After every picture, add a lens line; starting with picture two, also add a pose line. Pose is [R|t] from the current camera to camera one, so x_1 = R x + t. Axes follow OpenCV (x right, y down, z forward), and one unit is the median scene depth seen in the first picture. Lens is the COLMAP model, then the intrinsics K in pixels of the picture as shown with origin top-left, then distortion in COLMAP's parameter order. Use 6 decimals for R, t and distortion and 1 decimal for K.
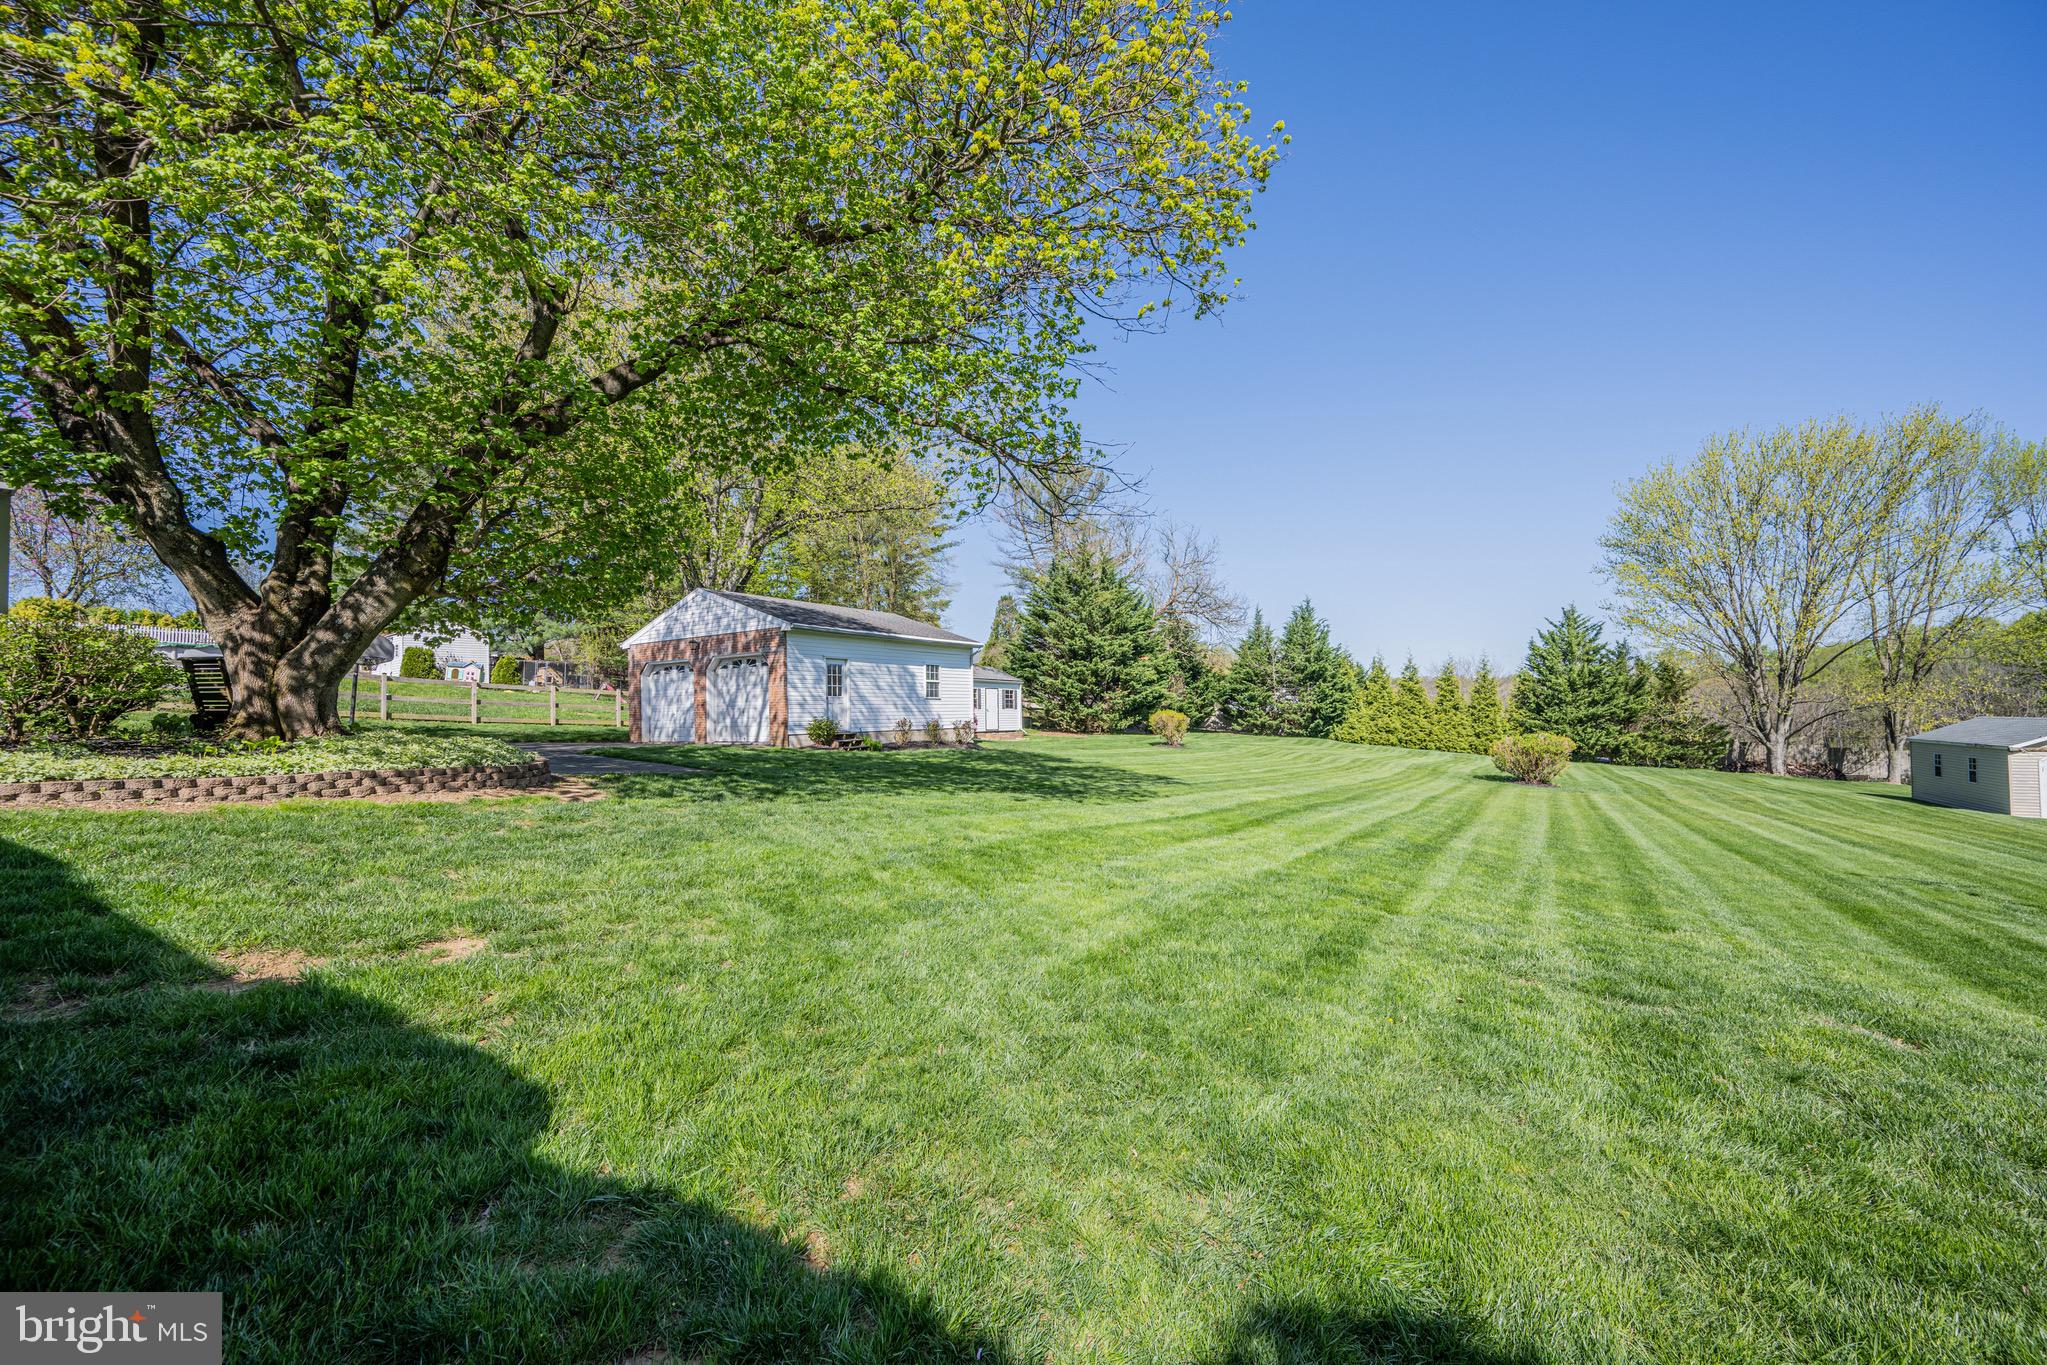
lens RADIAL K [[816.0, 0, 1026.1], [0, 816.0, 709.2], [0, 0, 1]] dist [0.000967, -0.000414]
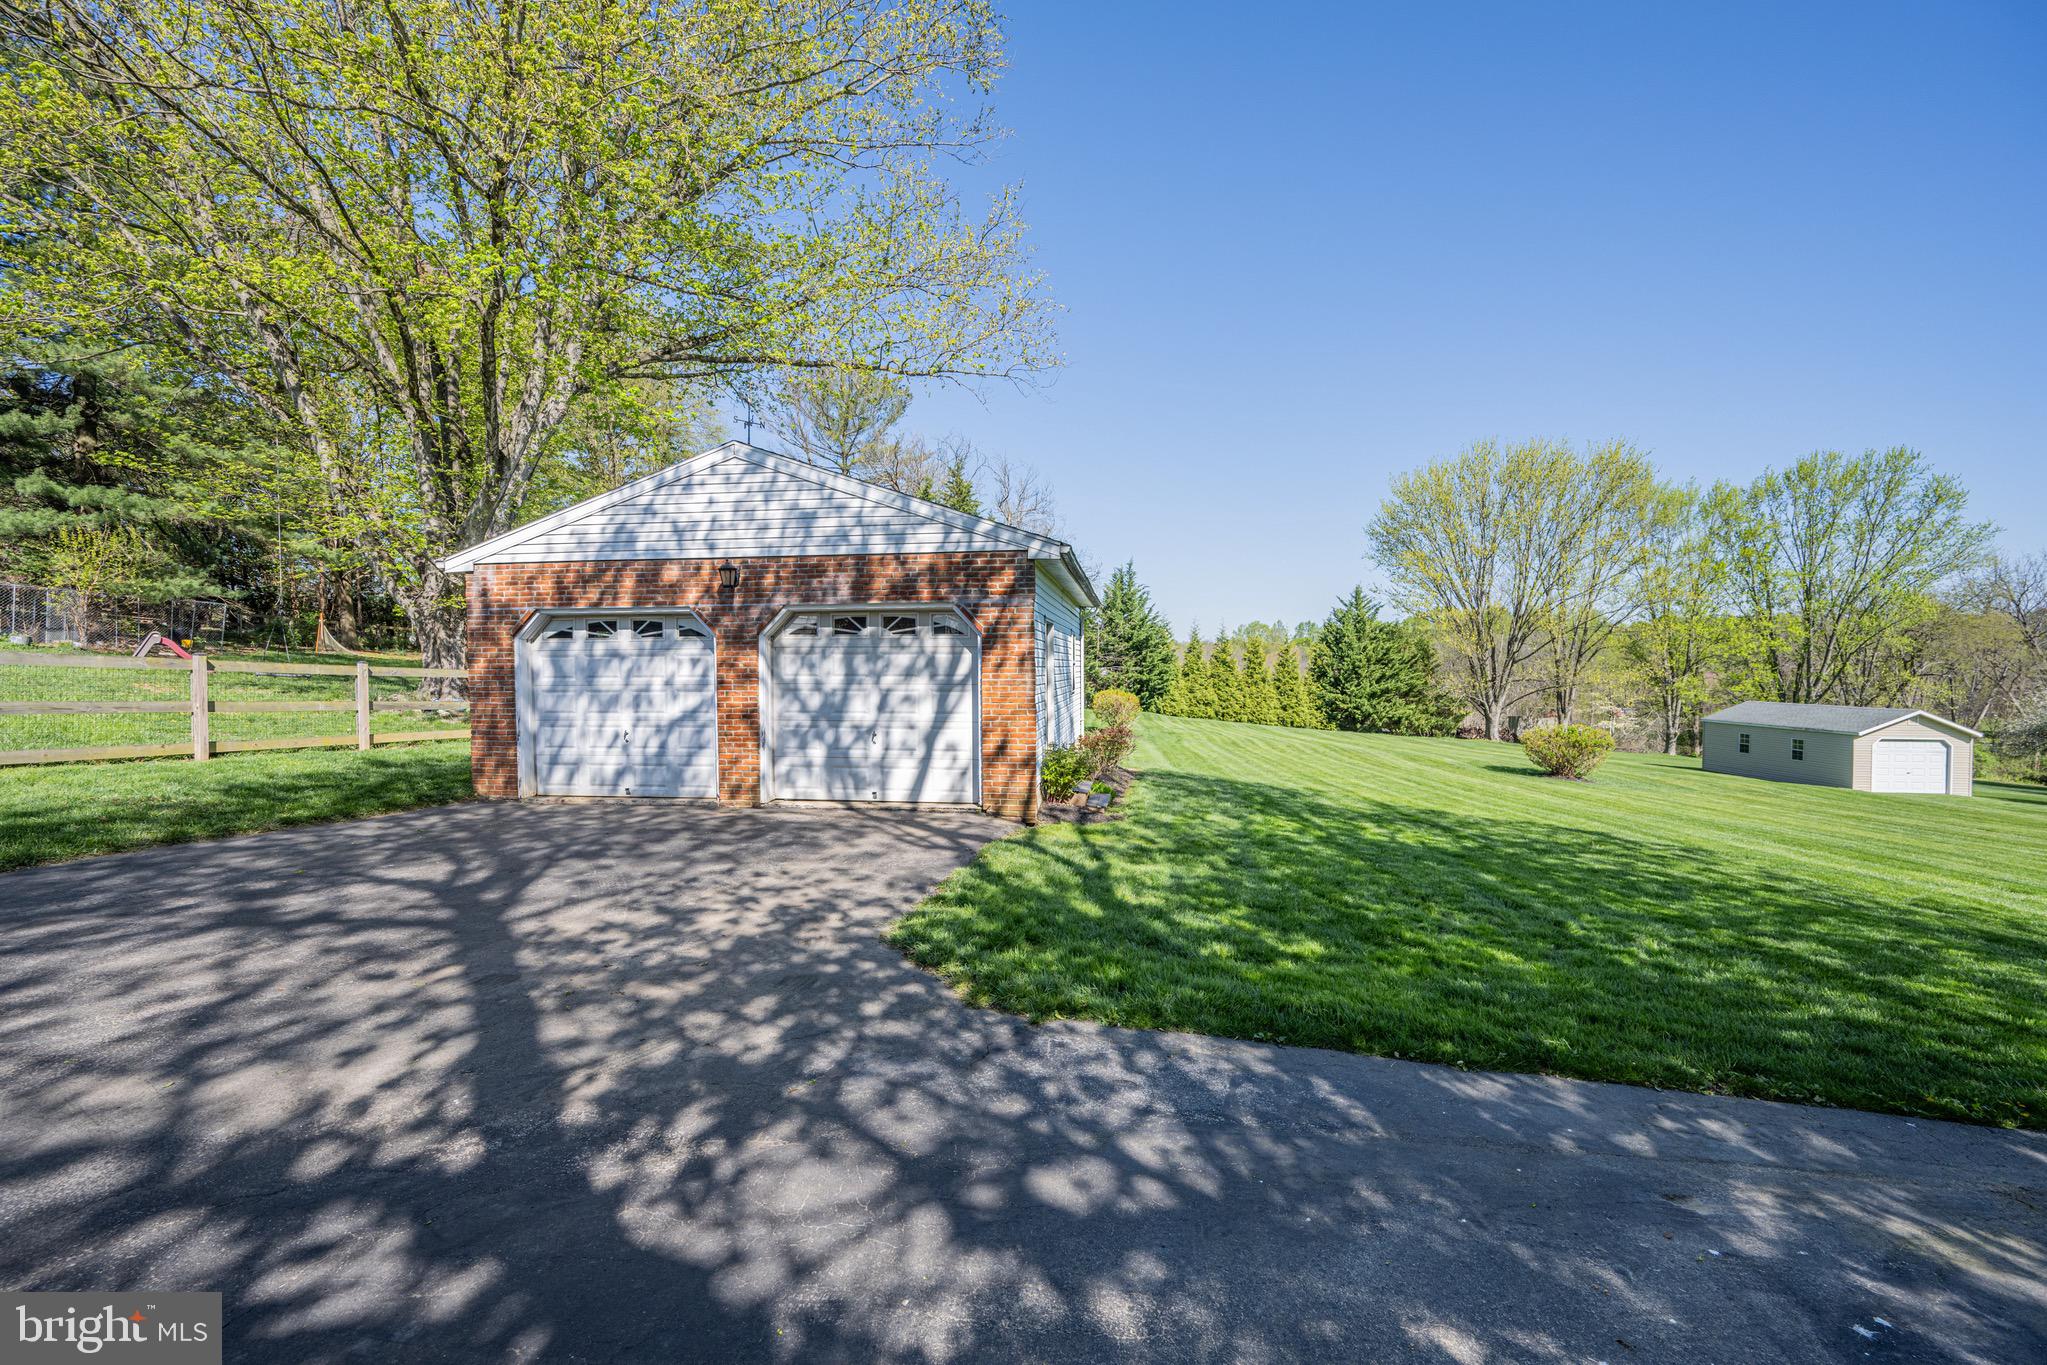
lens RADIAL K [[816.0, 0, 1022.7], [0, 816.0, 690.1], [0, 0, 1]] dist [0.000967, -0.000414]
pose [[0.894799, 0.000990, 0.446468, -0.430064], [-0.015297, 0.999478, 0.028441, -0.031143], [-0.446207, -0.032279, 0.894347, 0.514054]]
